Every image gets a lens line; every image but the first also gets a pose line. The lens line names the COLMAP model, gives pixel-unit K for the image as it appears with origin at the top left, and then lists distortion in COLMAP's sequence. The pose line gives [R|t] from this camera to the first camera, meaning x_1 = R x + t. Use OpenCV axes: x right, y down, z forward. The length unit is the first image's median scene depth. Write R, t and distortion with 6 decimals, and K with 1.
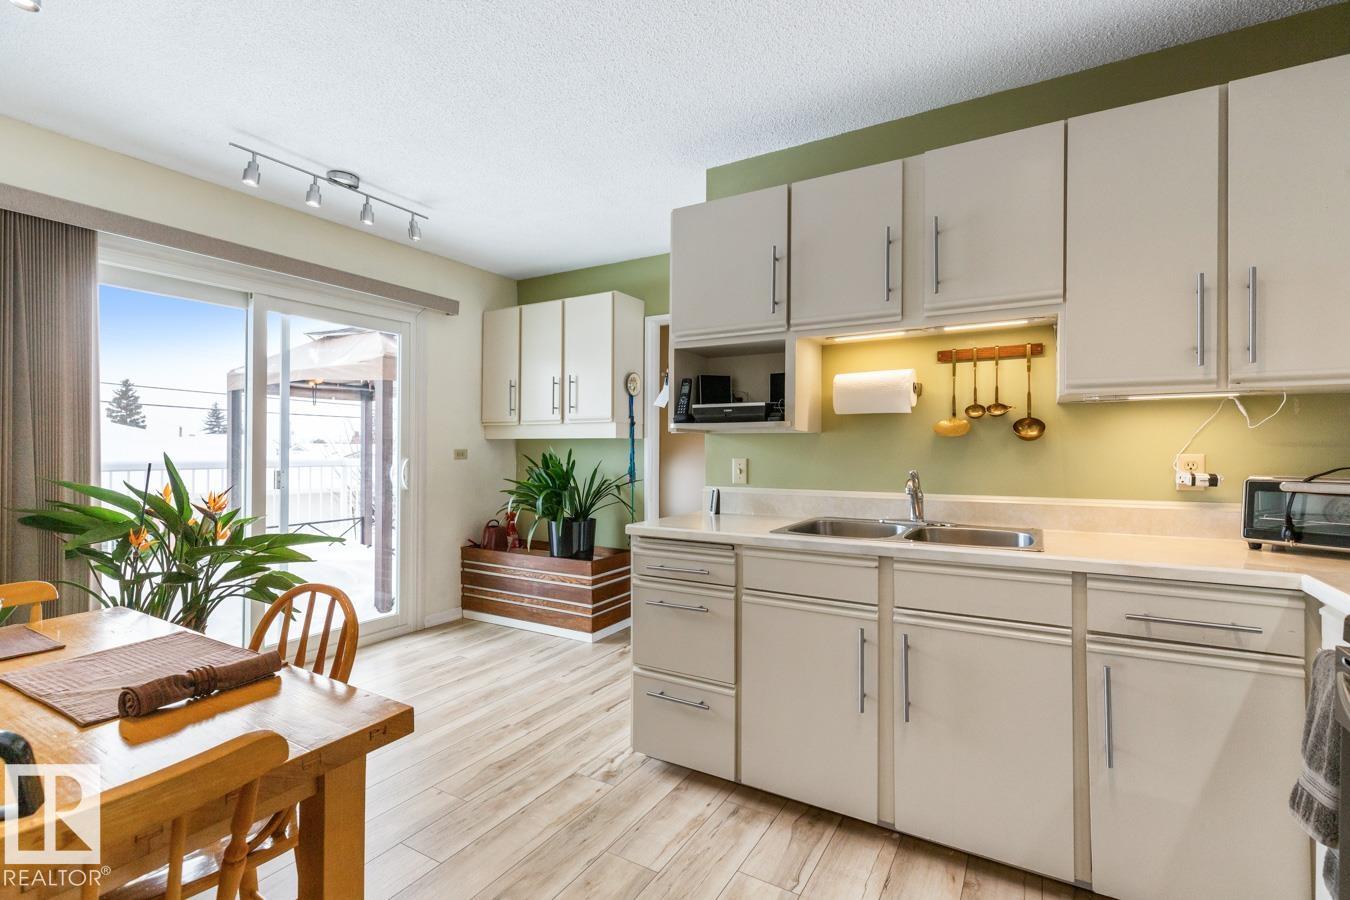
lens RADIAL K [[608.2, 0, 677.4], [0, 608.2, 449.3], [0, 0, 1]] dist [0.003636, -0.000641]
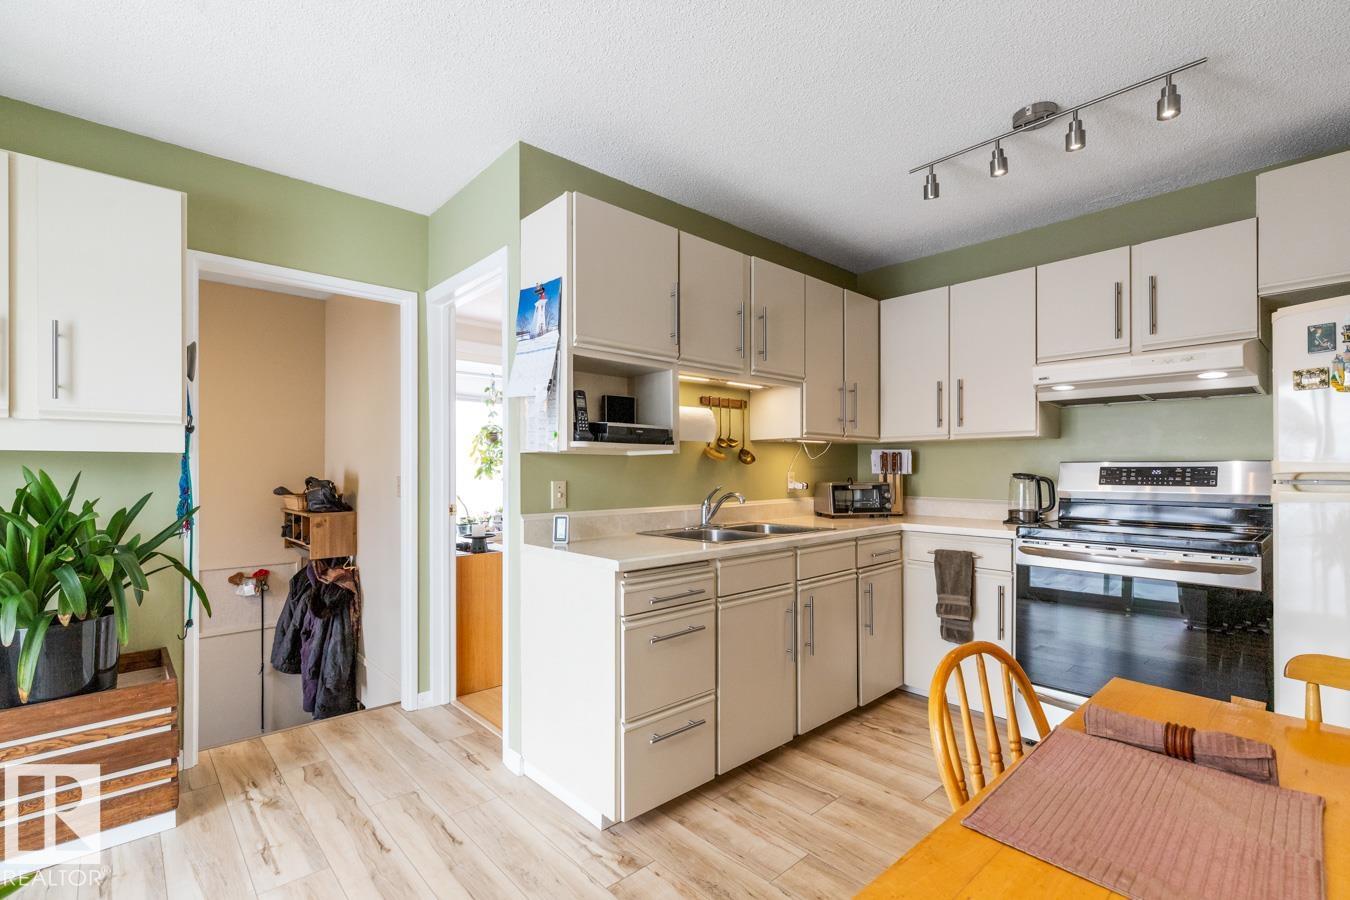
lens RADIAL K [[608.2, 0, 669.6], [0, 608.2, 471.5], [0, 0, 1]] dist [0.003636, -0.000641]
pose [[0.304566, -0.005070, 0.952478, -0.902845], [0.002553, 0.999987, 0.004507, -0.003939], [-0.952488, 0.001059, 0.304575, 0.703987]]
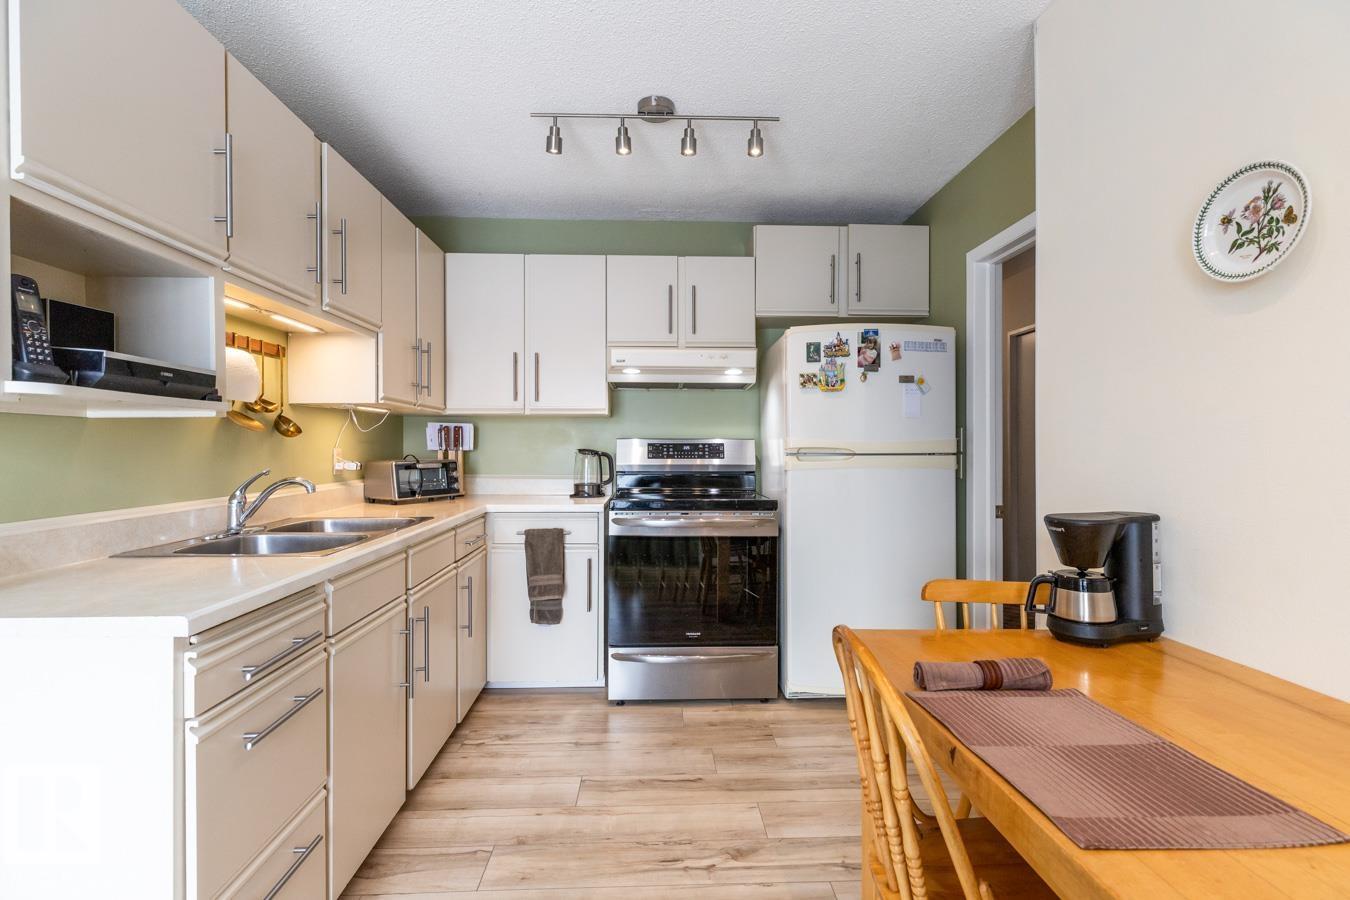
lens RADIAL K [[608.2, 0, 673.0], [0, 608.2, 451.5], [0, 0, 1]] dist [0.003636, -0.000641]
pose [[-0.533395, -0.009032, 0.845818, -0.673817], [-0.000861, 0.999948, 0.010135, -0.000309], [-0.845866, 0.004677, -0.533375, 0.975918]]
